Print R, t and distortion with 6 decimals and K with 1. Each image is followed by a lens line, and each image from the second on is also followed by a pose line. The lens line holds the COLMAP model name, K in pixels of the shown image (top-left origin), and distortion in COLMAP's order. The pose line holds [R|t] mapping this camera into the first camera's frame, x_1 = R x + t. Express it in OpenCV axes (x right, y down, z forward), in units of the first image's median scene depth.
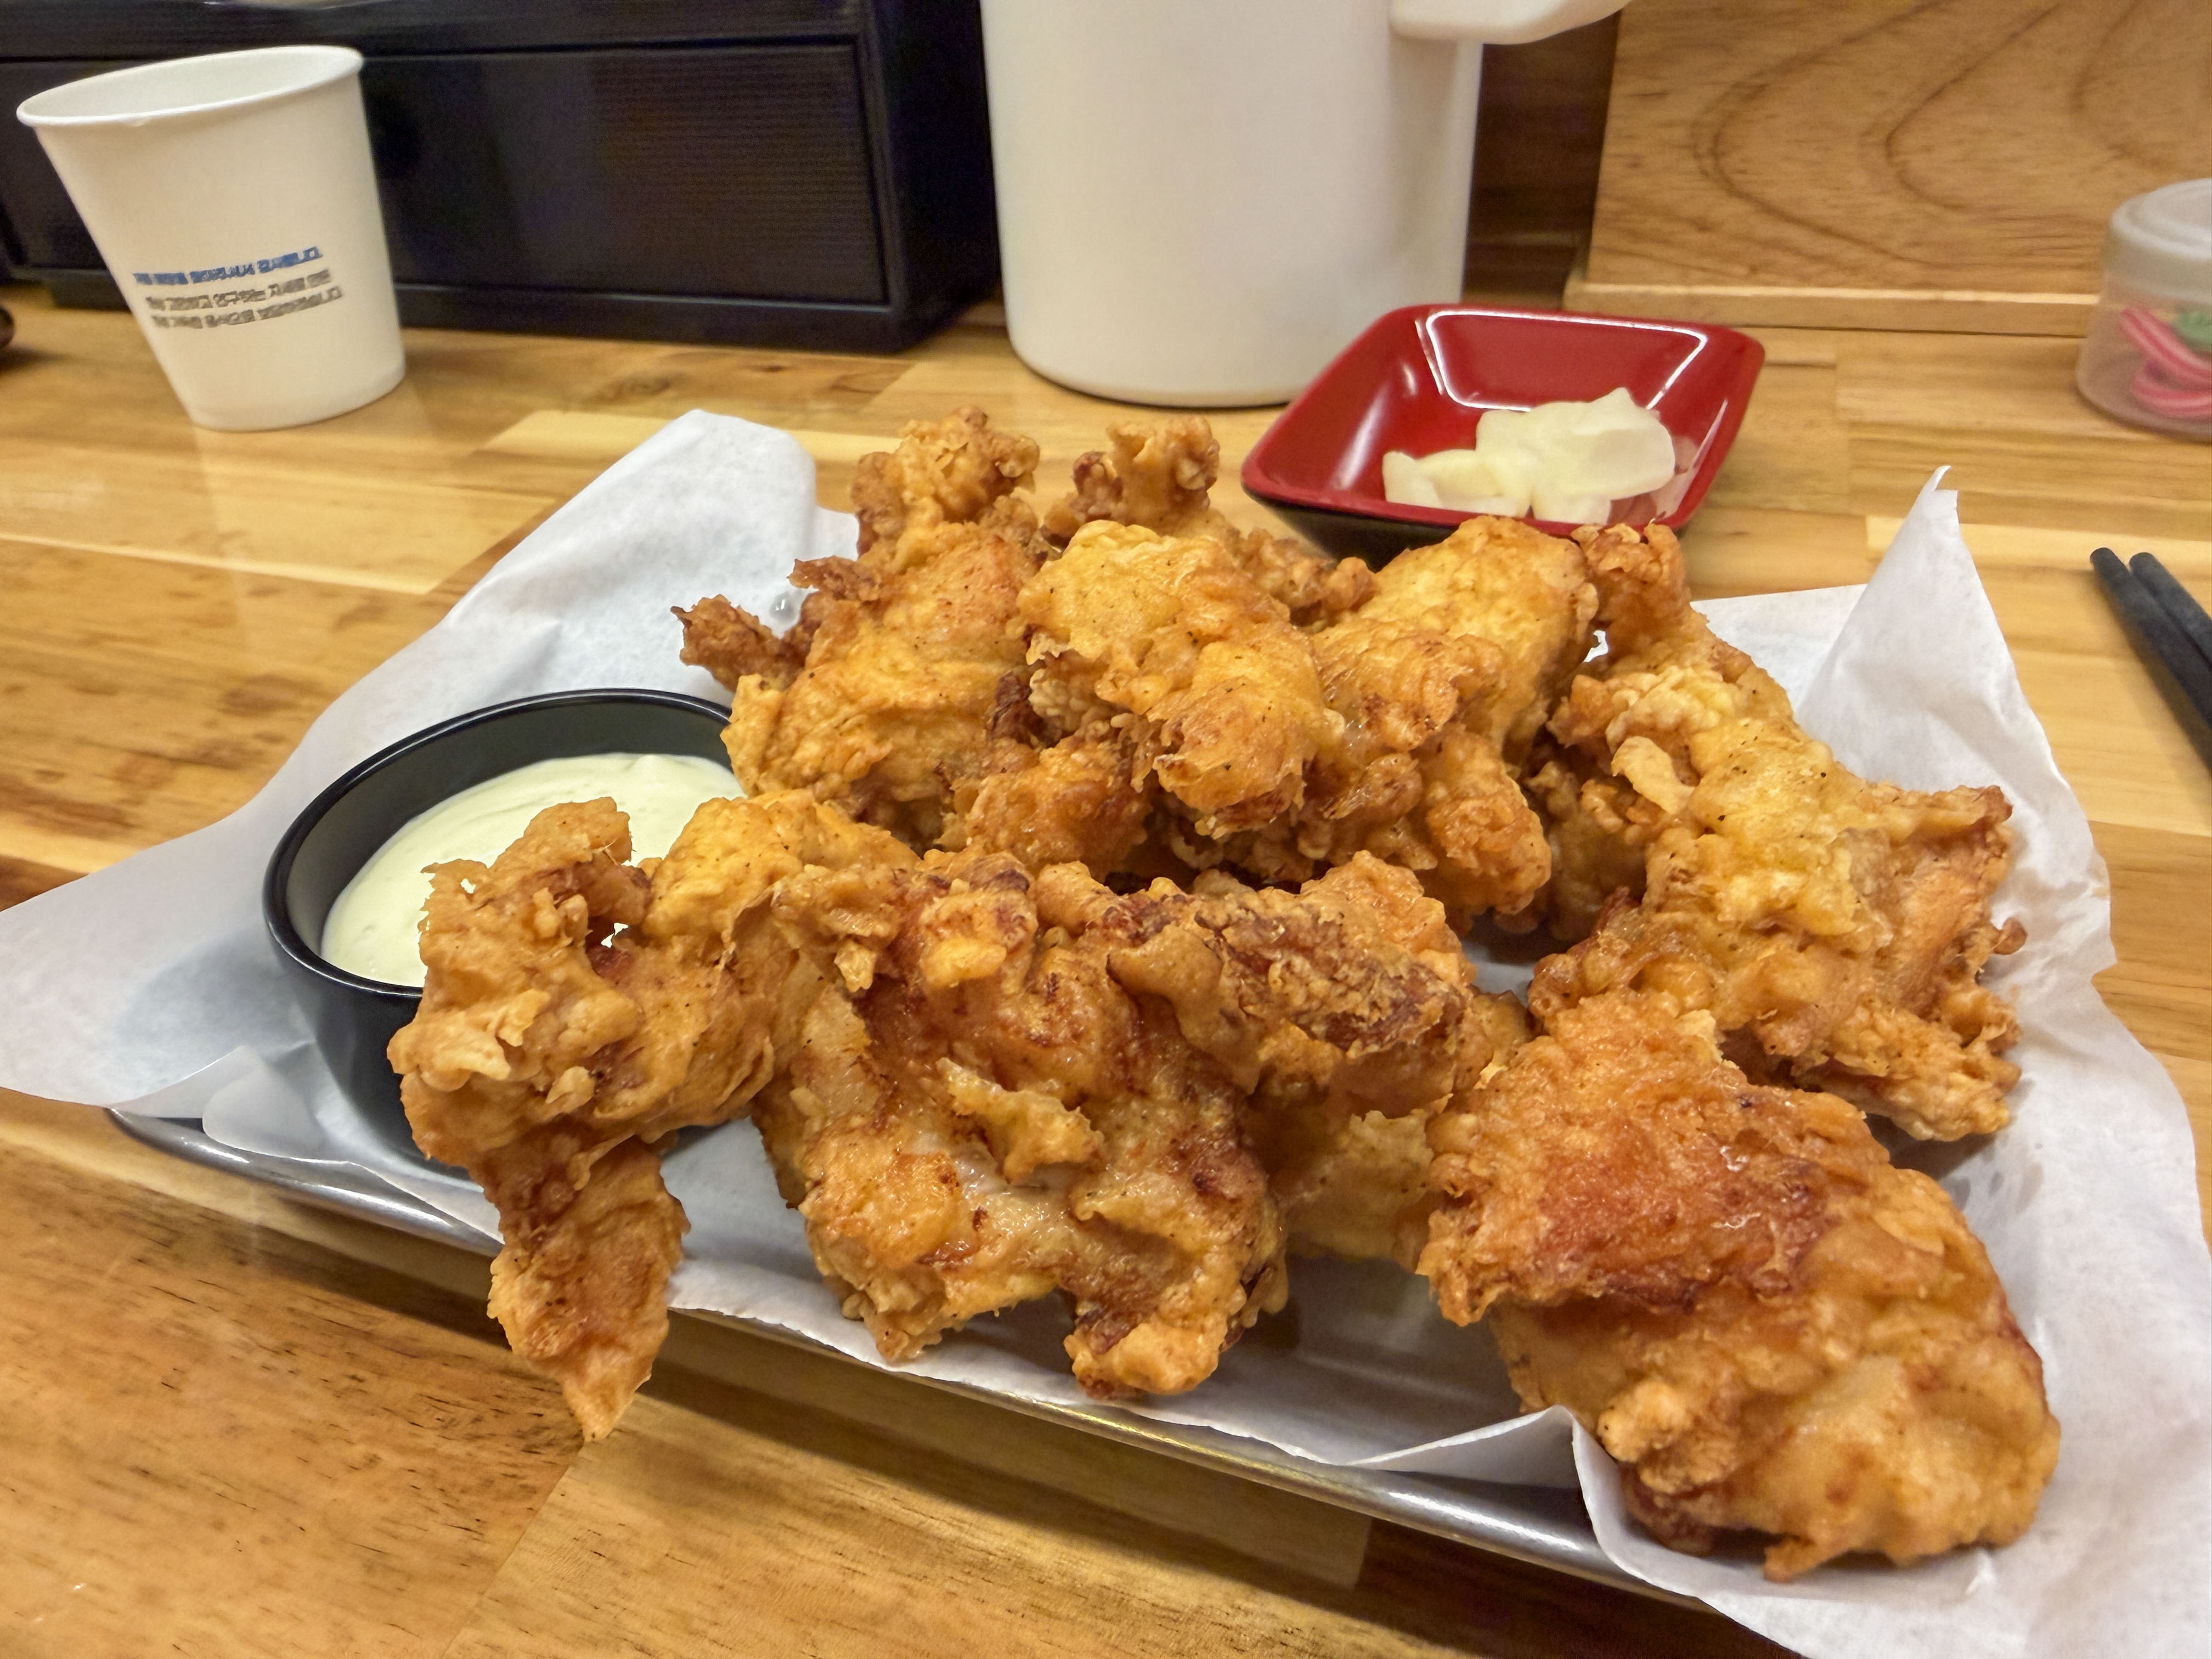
lens RADIAL K [[1624.1, 0, 1106.0], [0, 1624.1, 829.5], [0, 0, 1]] dist [-0.002577, 0.005355]
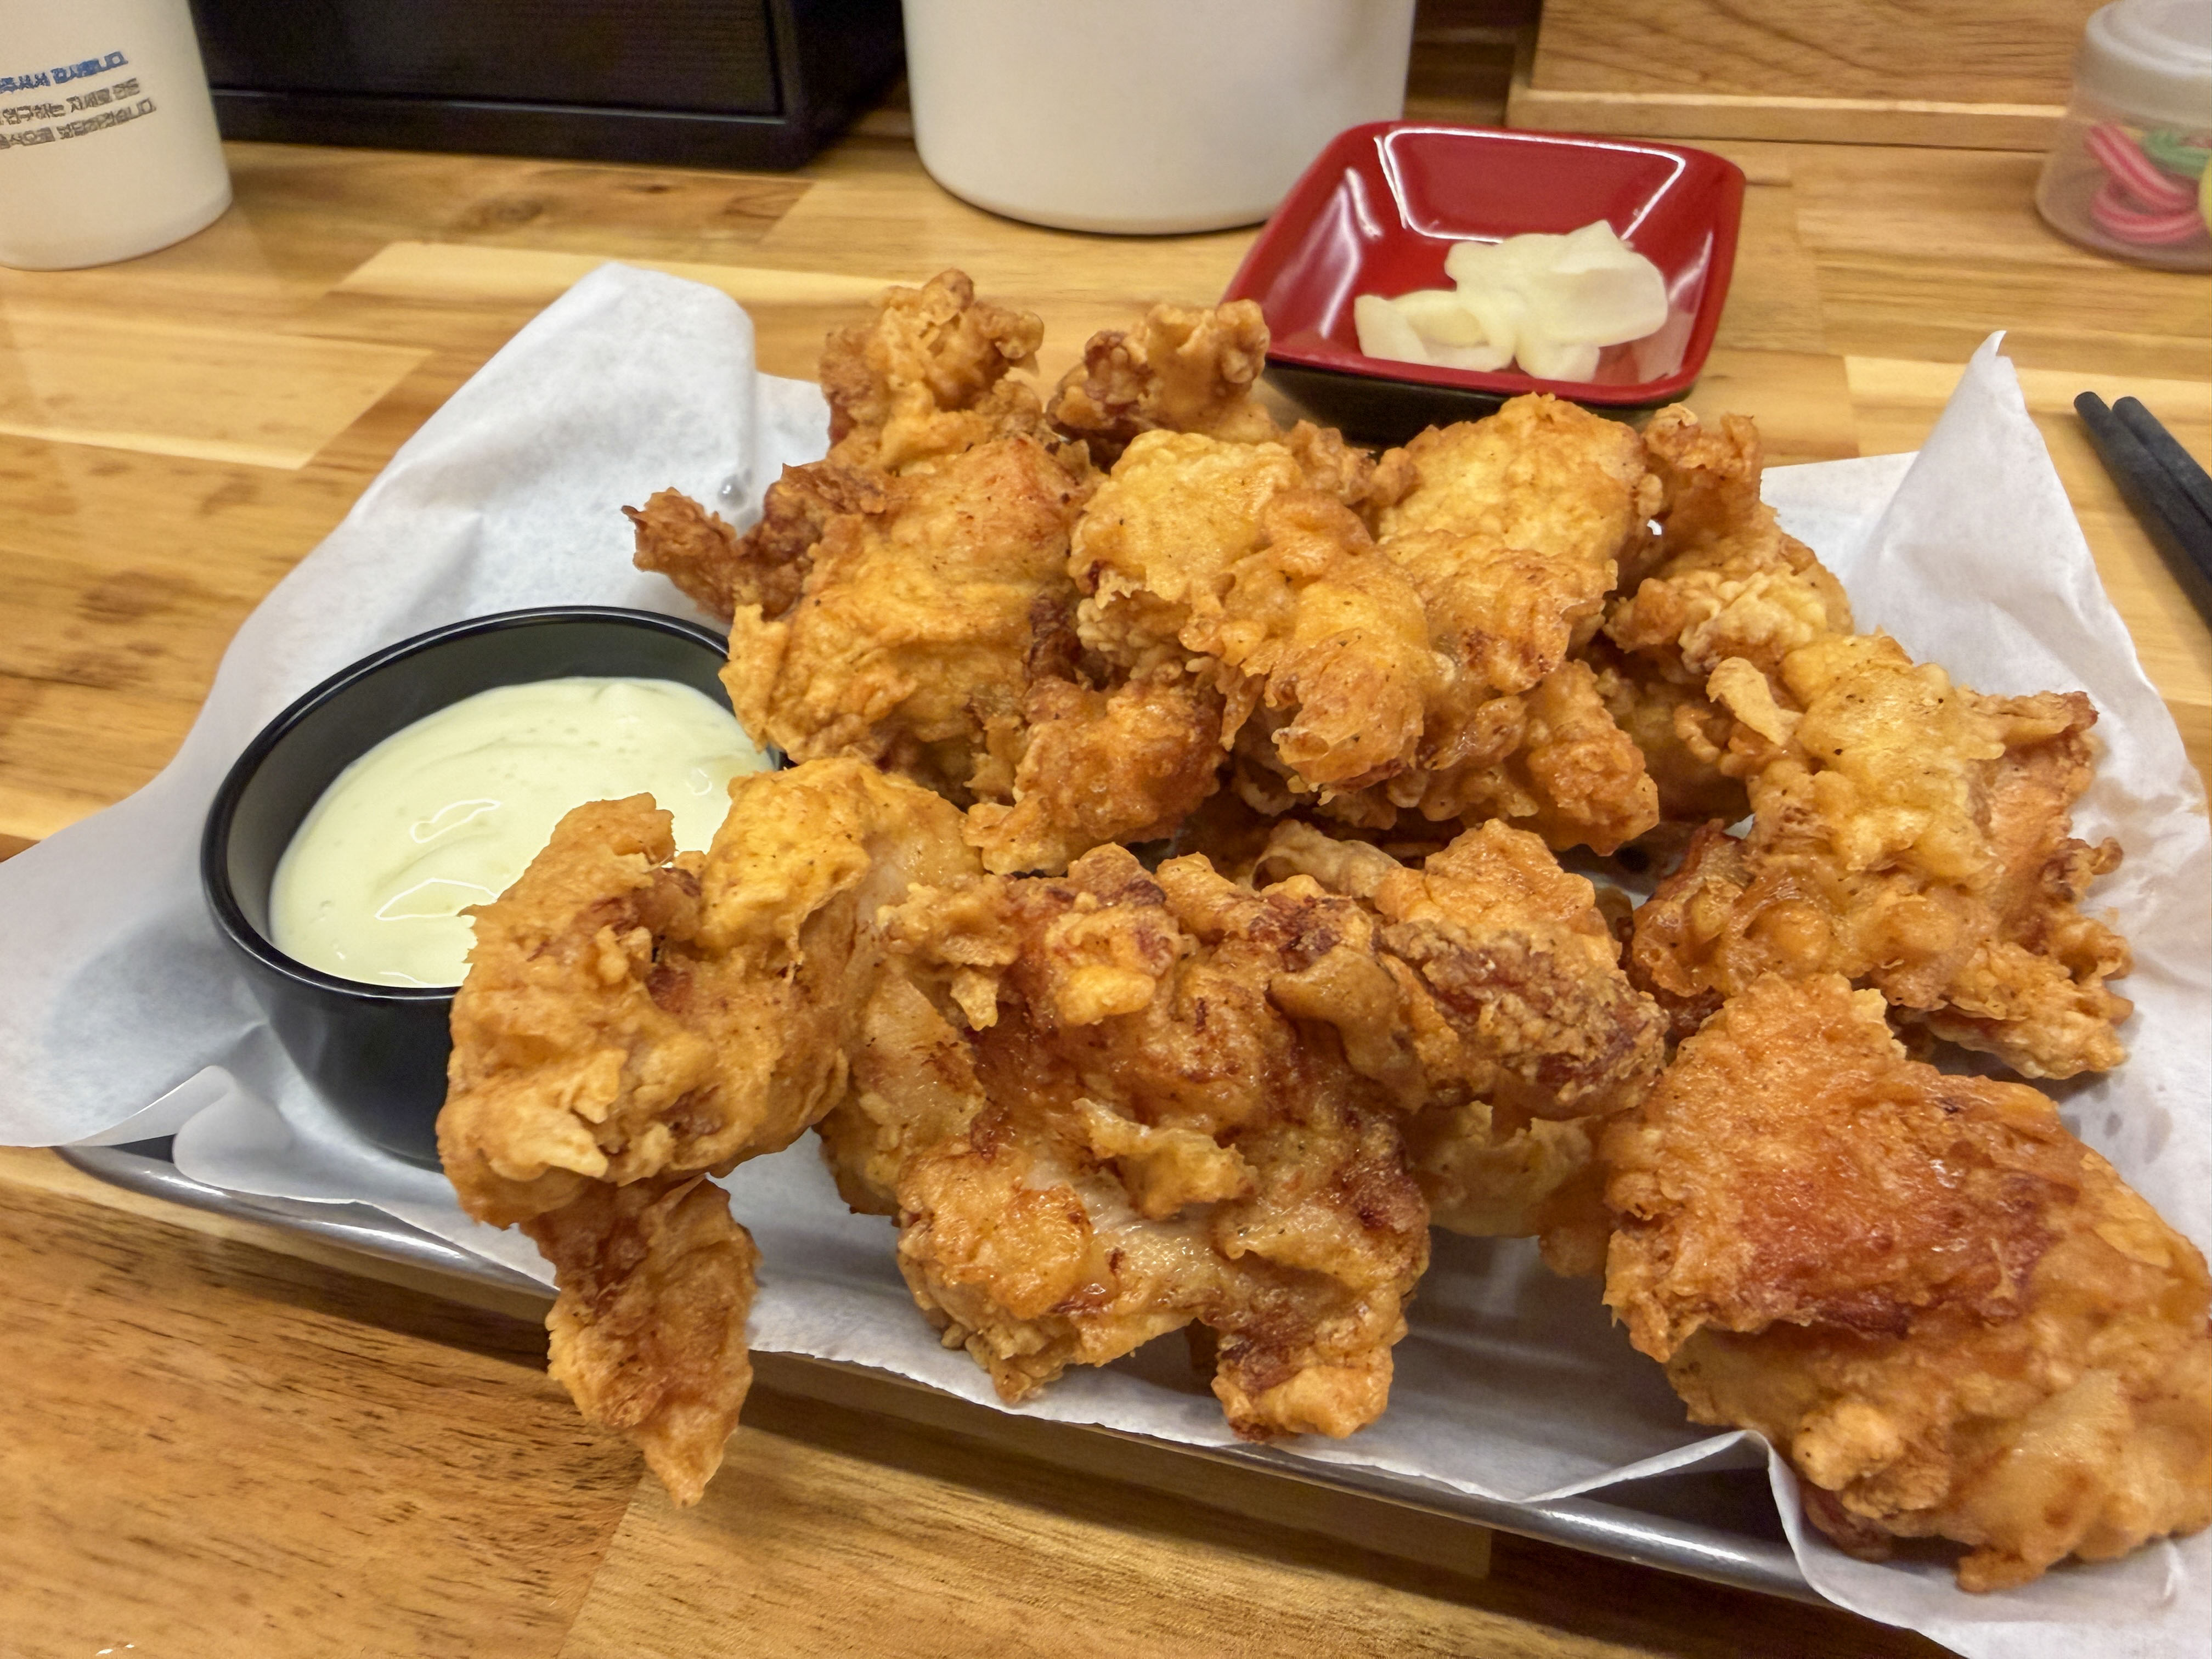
lens RADIAL K [[1624.1, 0, 1106.0], [0, 1624.1, 829.5], [0, 0, 1]] dist [-0.002577, 0.005355]
pose [[0.995473, -0.038596, 0.086850, -0.126446], [0.027745, 0.992039, 0.122838, -0.091137], [-0.090900, -0.119872, 0.988619, 0.110221]]
